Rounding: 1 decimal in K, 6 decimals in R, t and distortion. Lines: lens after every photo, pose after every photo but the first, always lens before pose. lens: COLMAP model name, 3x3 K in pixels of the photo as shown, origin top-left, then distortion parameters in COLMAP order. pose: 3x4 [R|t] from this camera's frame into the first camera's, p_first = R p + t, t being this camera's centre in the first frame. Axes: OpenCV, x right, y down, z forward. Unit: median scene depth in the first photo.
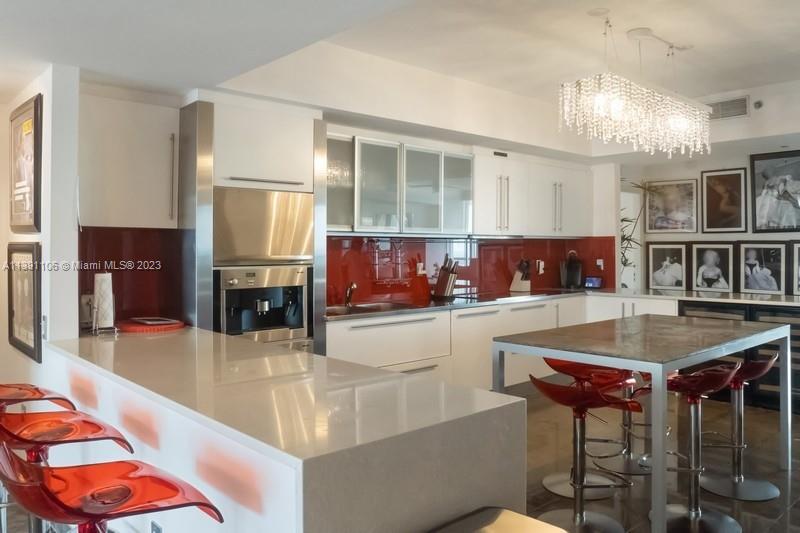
lens RADIAL K [[628.5, 0, 400.0], [0, 628.5, 256.5], [0, 0, 1]] dist [0.051025, 0.003505]
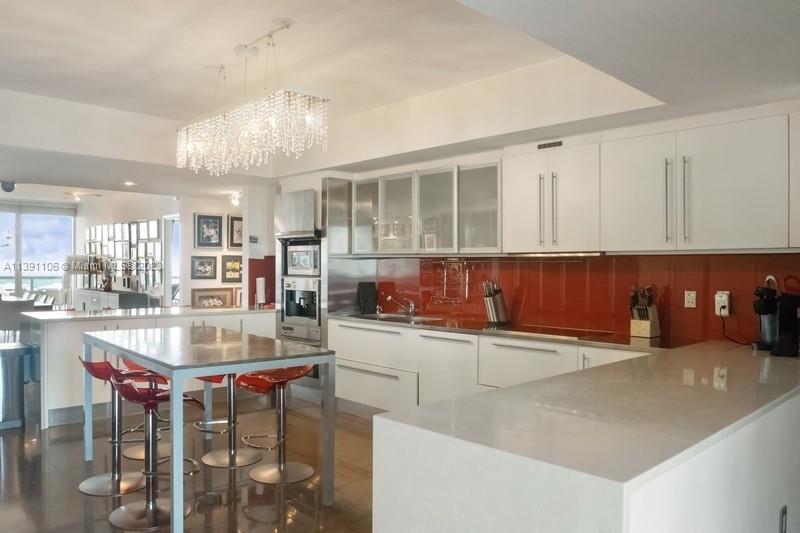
lens RADIAL K [[681.3, 0, 400.0], [0, 681.3, 266.5], [0, 0, 1]] dist [-0.004257, -0.003296]
pose [[-0.057861, 0.004797, -0.998313, 1.105684], [-0.016127, 0.999853, 0.005739, -0.020359], [0.998194, 0.016432, -0.057776, 0.972562]]
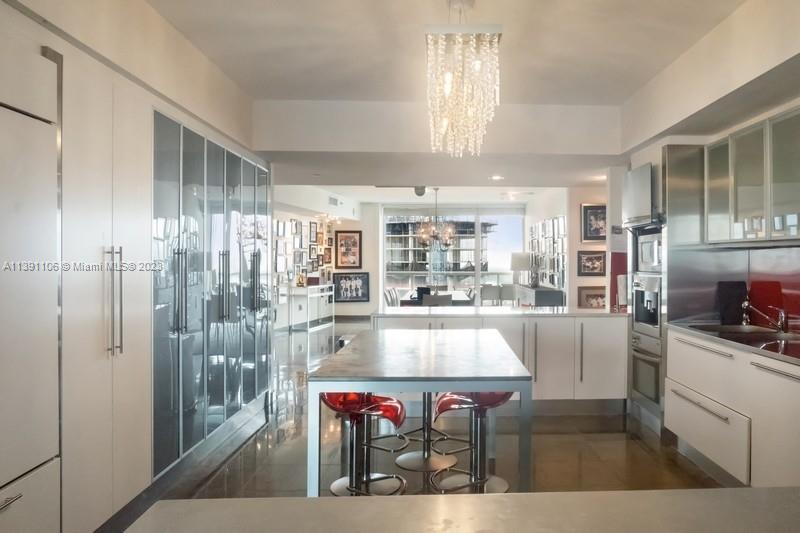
lens RADIAL K [[681.3, 0, 400.0], [0, 681.3, 266.5], [0, 0, 1]] dist [-0.004257, -0.003296]
pose [[-0.704115, 0.014013, -0.709947, 0.831421], [0.002432, 0.999847, 0.017324, -0.020709], [0.710081, 0.010471, -0.704042, 1.166023]]
